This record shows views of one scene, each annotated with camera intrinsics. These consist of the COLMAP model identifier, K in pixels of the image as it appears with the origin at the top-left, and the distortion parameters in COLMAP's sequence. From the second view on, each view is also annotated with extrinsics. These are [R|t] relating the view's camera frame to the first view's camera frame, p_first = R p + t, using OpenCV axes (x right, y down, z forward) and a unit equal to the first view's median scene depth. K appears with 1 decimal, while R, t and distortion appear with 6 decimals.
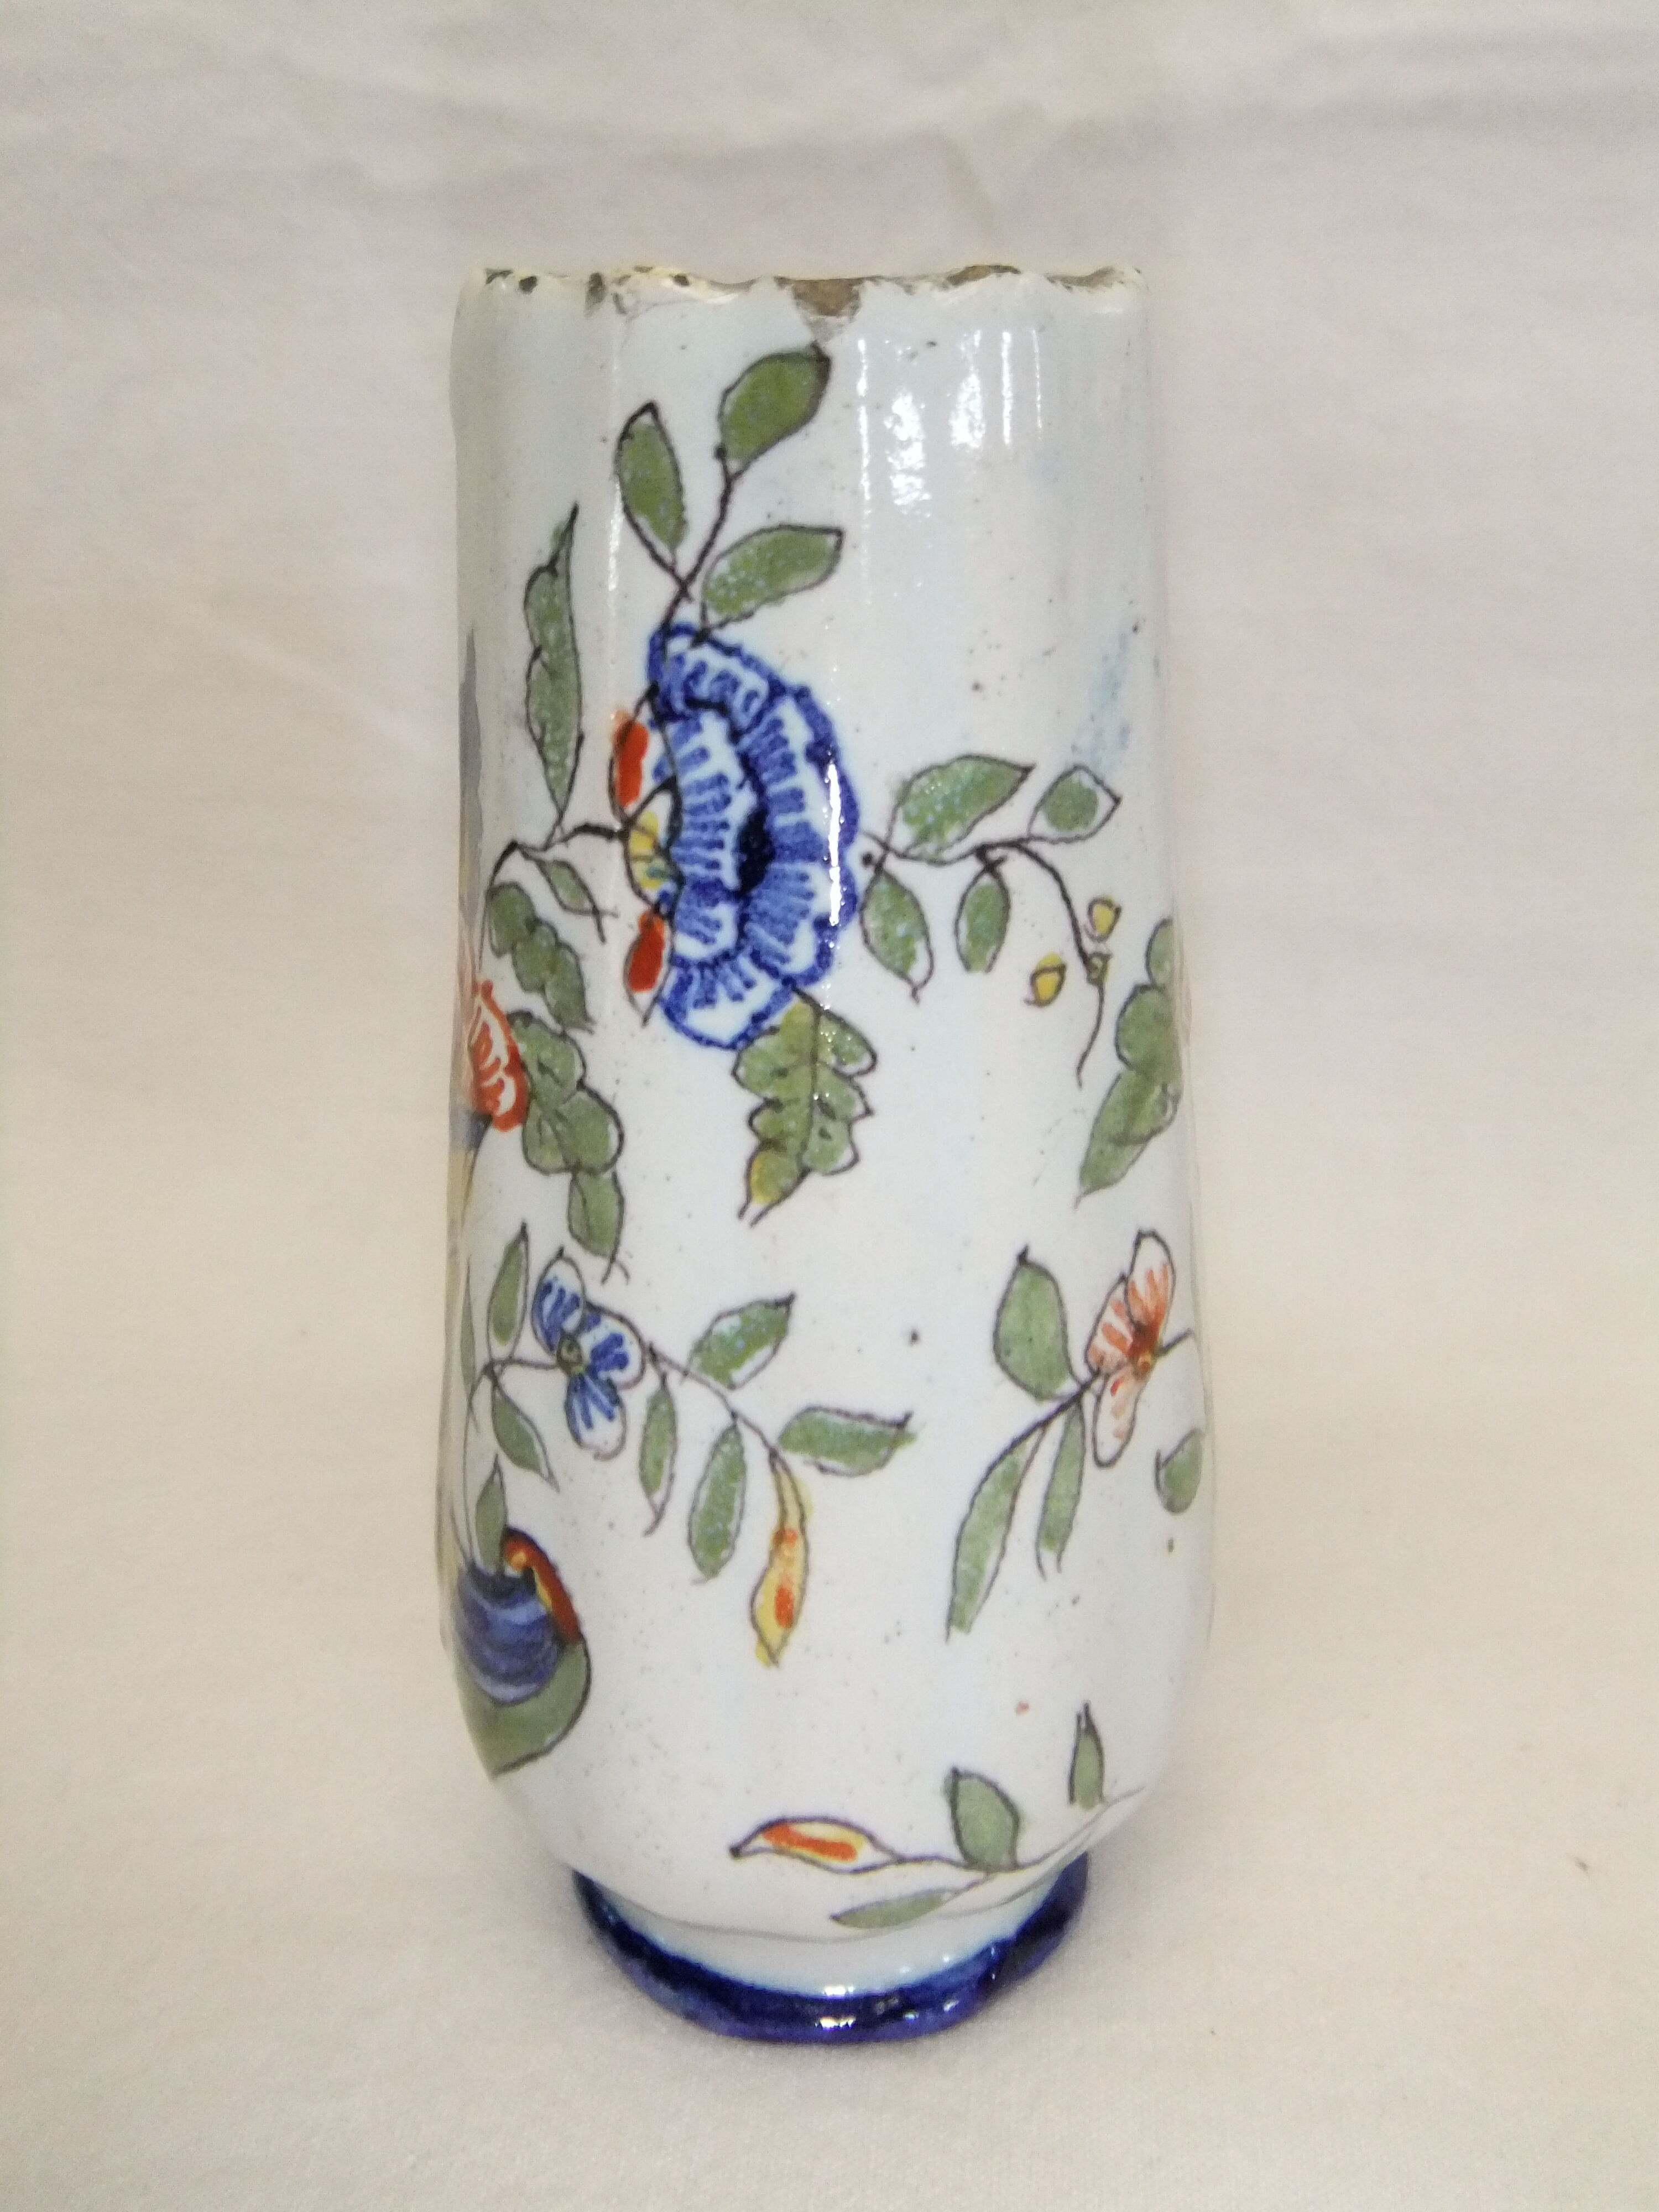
lens RADIAL K [[2240.6, 0, 893.7], [0, 2240.6, 1113.9], [0, 0, 1]] dist [-0.031407, 0.000000]
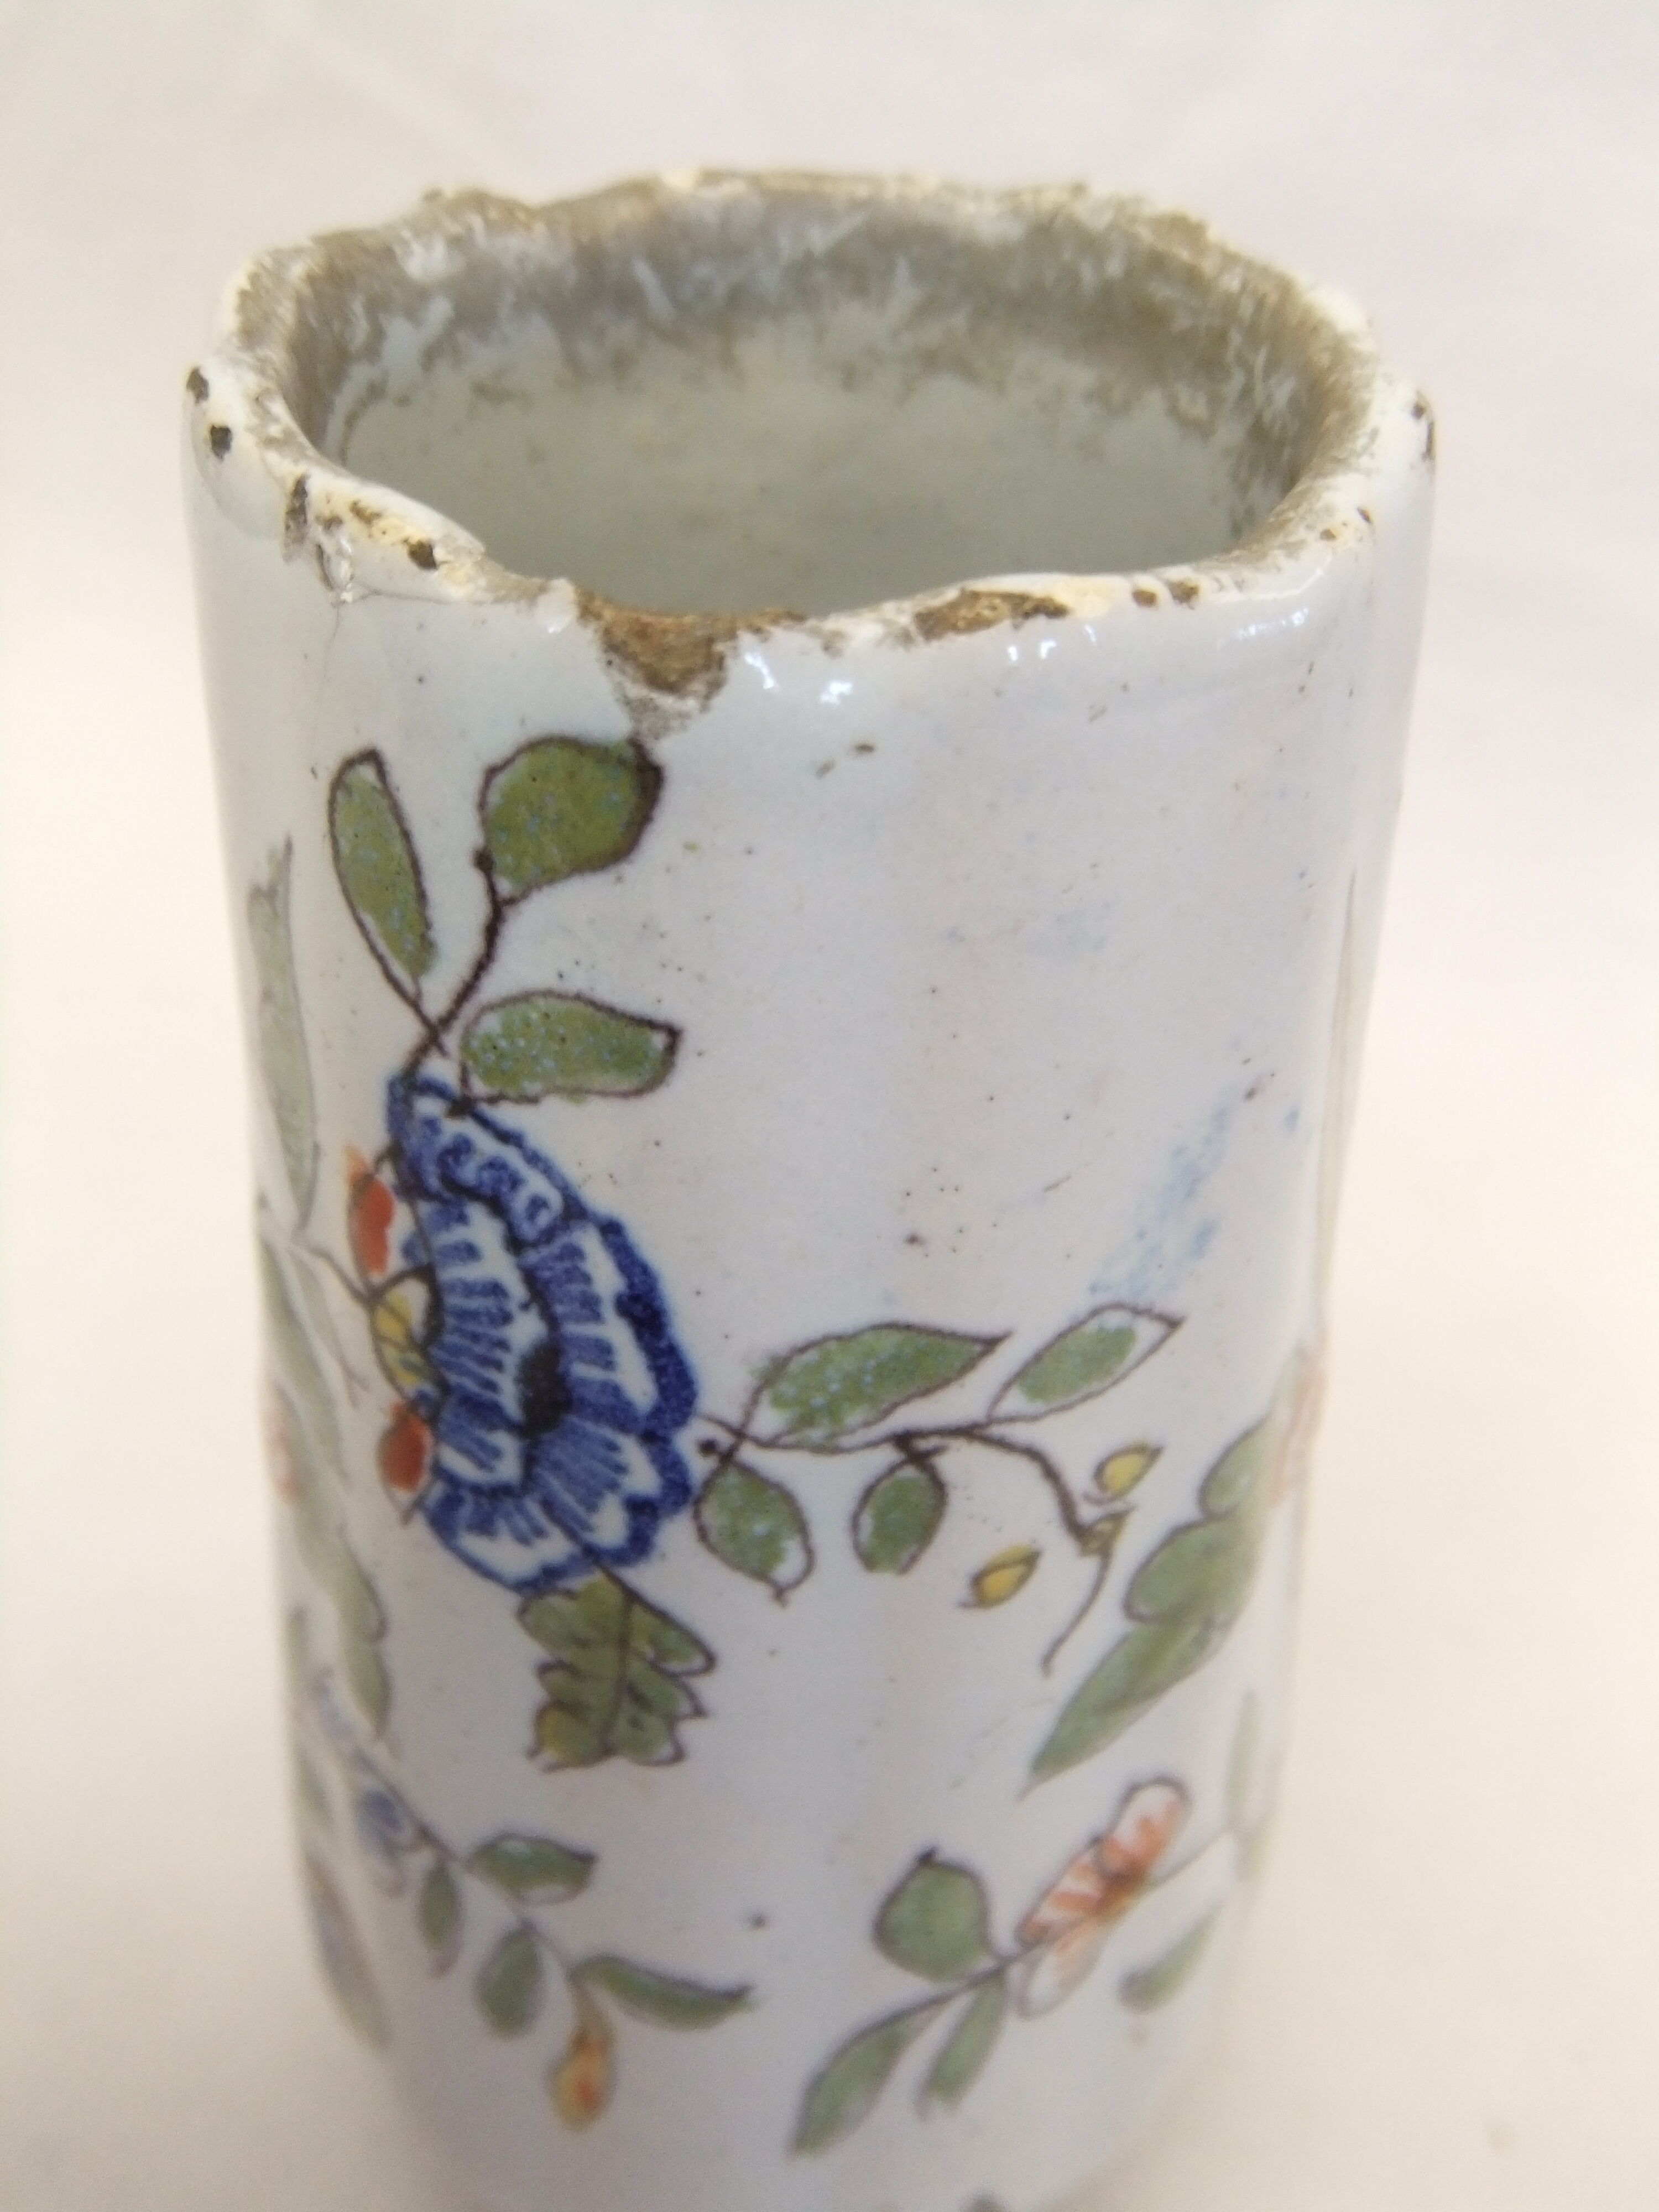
lens RADIAL K [[2240.6, 0, 868.2], [0, 2240.6, 1154.0], [0, 0, 1]] dist [-0.031407, 0.000000]
pose [[0.963213, 0.210159, -0.167494, 0.116640], [-0.134433, 0.916473, 0.376837, -0.421539], [0.232700, -0.340457, 0.911010, 0.450332]]
